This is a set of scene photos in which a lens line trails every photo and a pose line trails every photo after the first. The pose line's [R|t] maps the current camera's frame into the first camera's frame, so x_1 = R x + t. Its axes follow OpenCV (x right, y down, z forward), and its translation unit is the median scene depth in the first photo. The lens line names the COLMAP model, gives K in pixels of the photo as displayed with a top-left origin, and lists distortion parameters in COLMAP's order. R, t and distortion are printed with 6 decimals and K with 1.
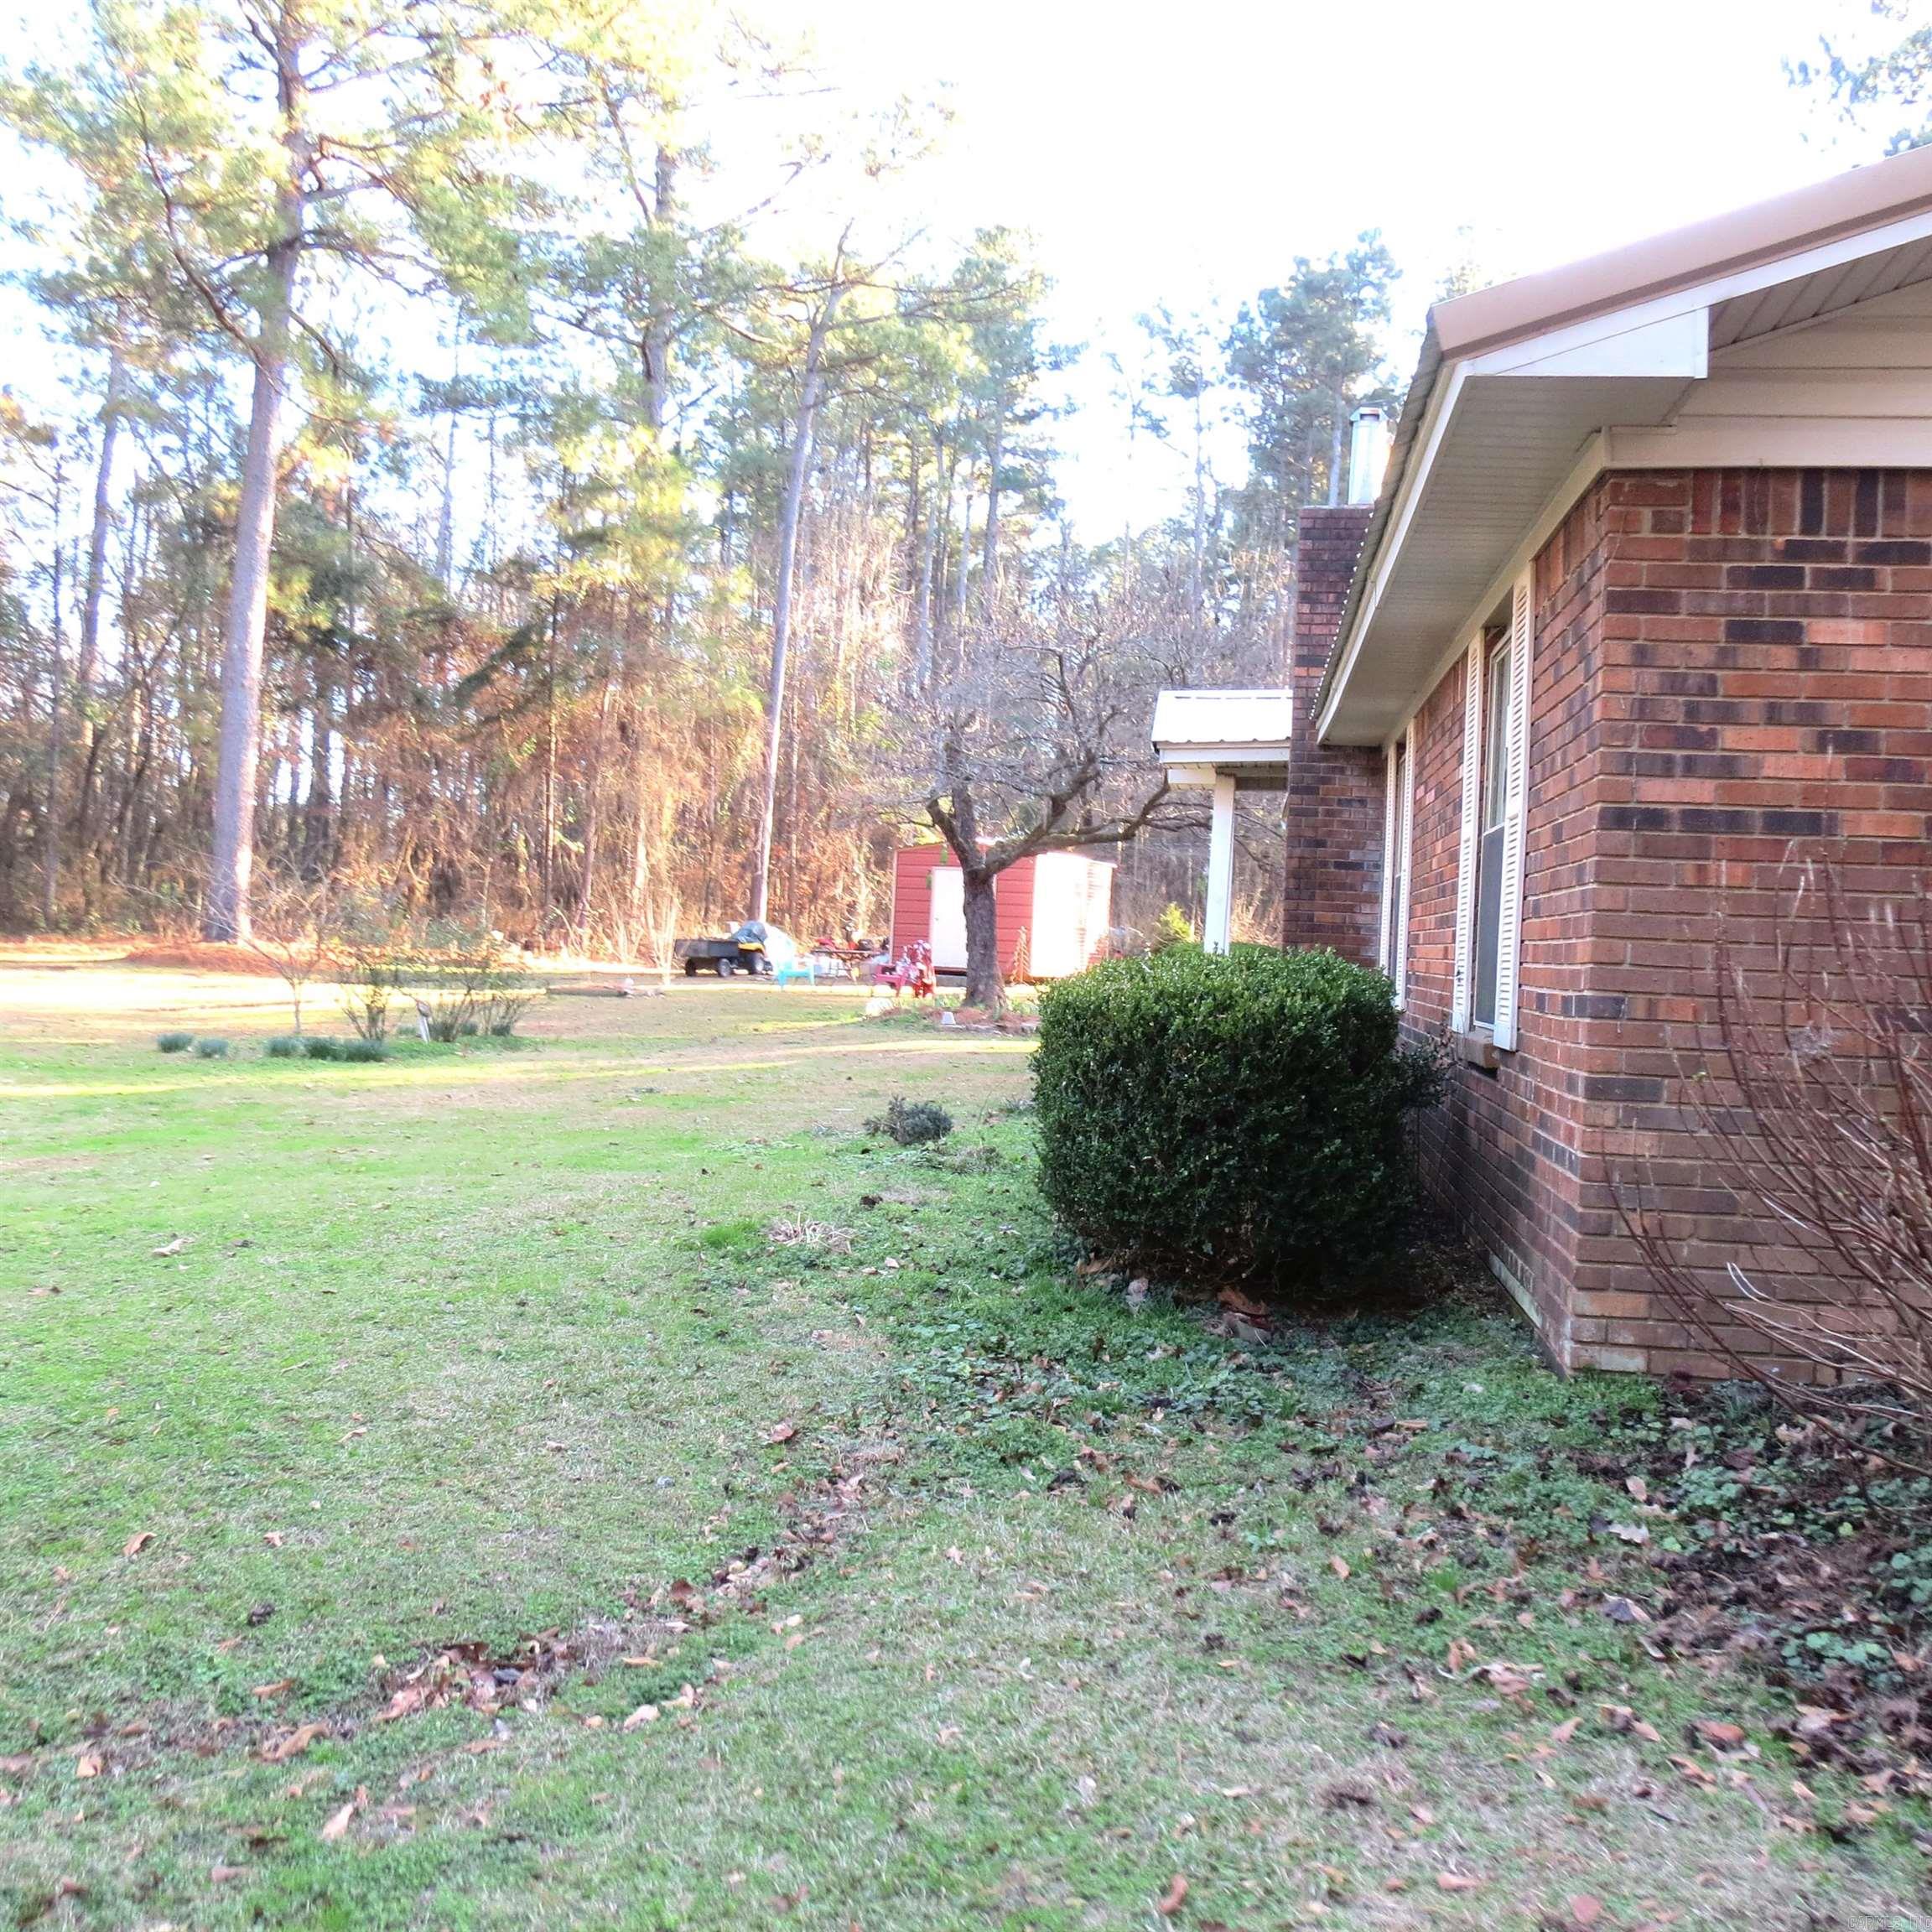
lens RADIAL K [[1830.5, 0, 965.7], [0, 1830.5, 965.9], [0, 0, 1]] dist [-0.028878, 0.000000]
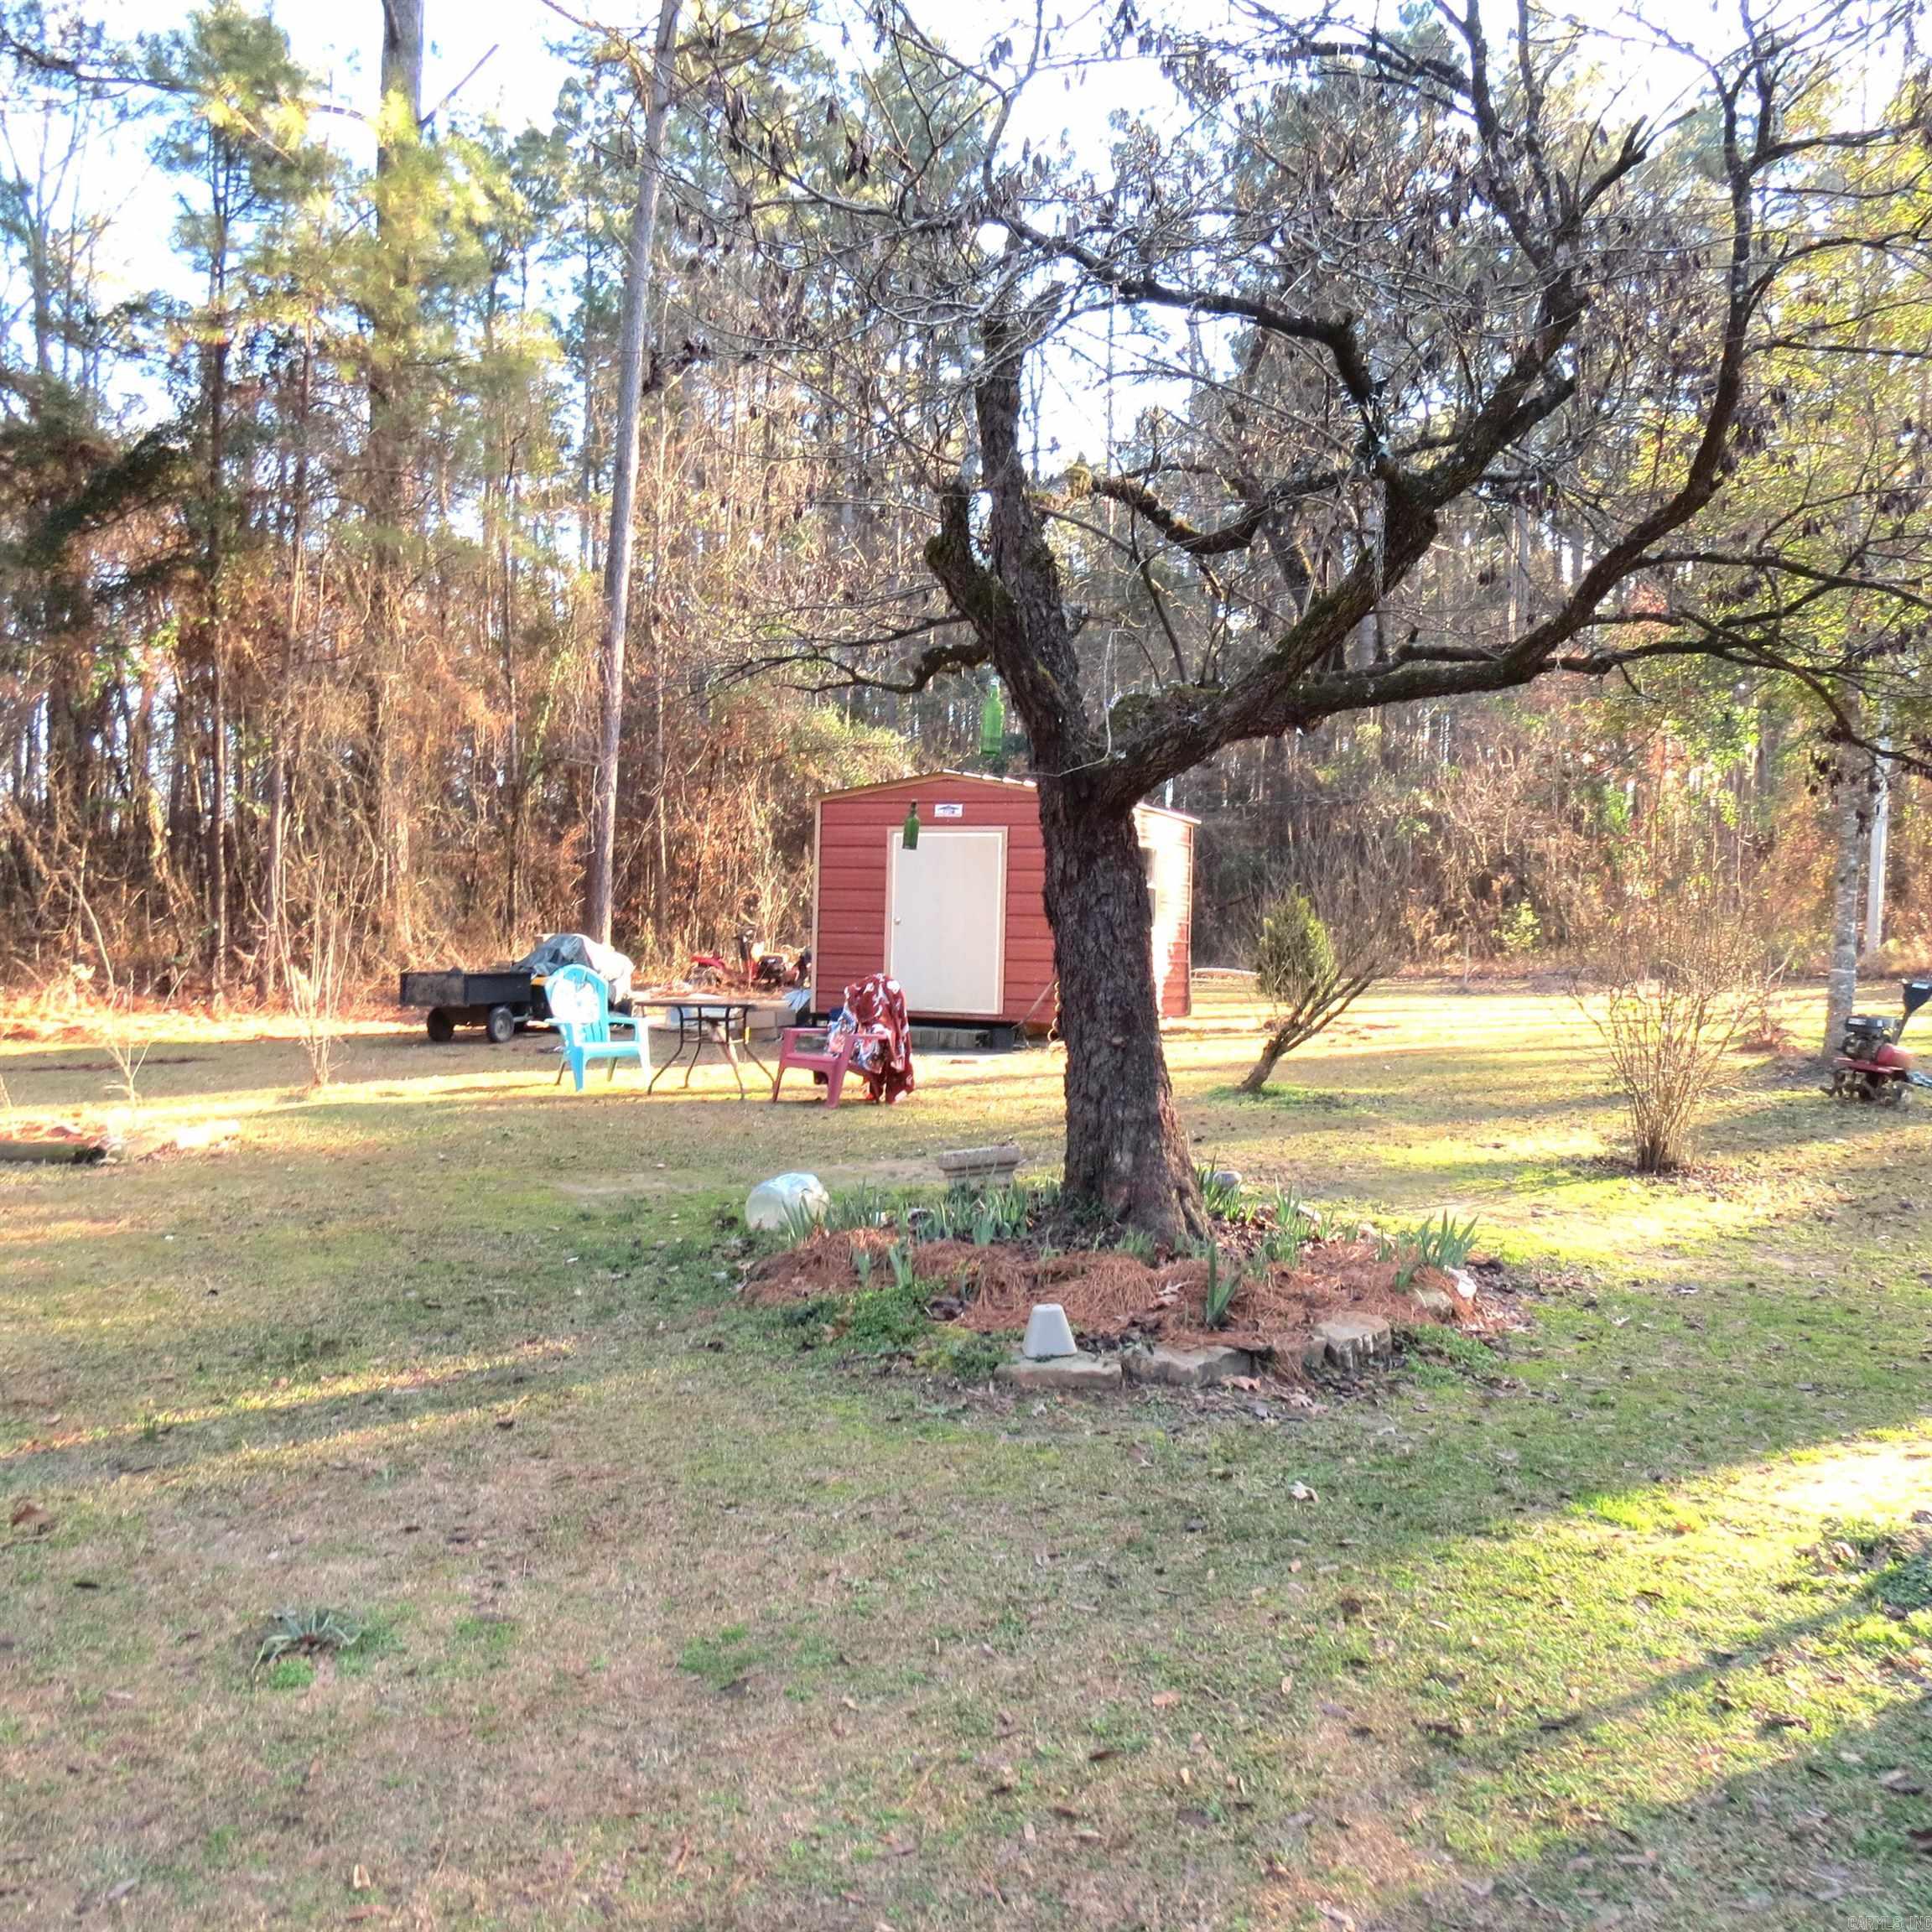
lens RADIAL K [[1800.9, 0, 965.8], [0, 1800.9, 962.8], [0, 0, 1]] dist [-0.037070, 0.000000]
pose [[0.998822, -0.020941, 0.043774, -0.019498], [0.020897, 0.999781, 0.001459, -0.014368], [-0.043795, -0.000542, 0.999040, 0.471173]]
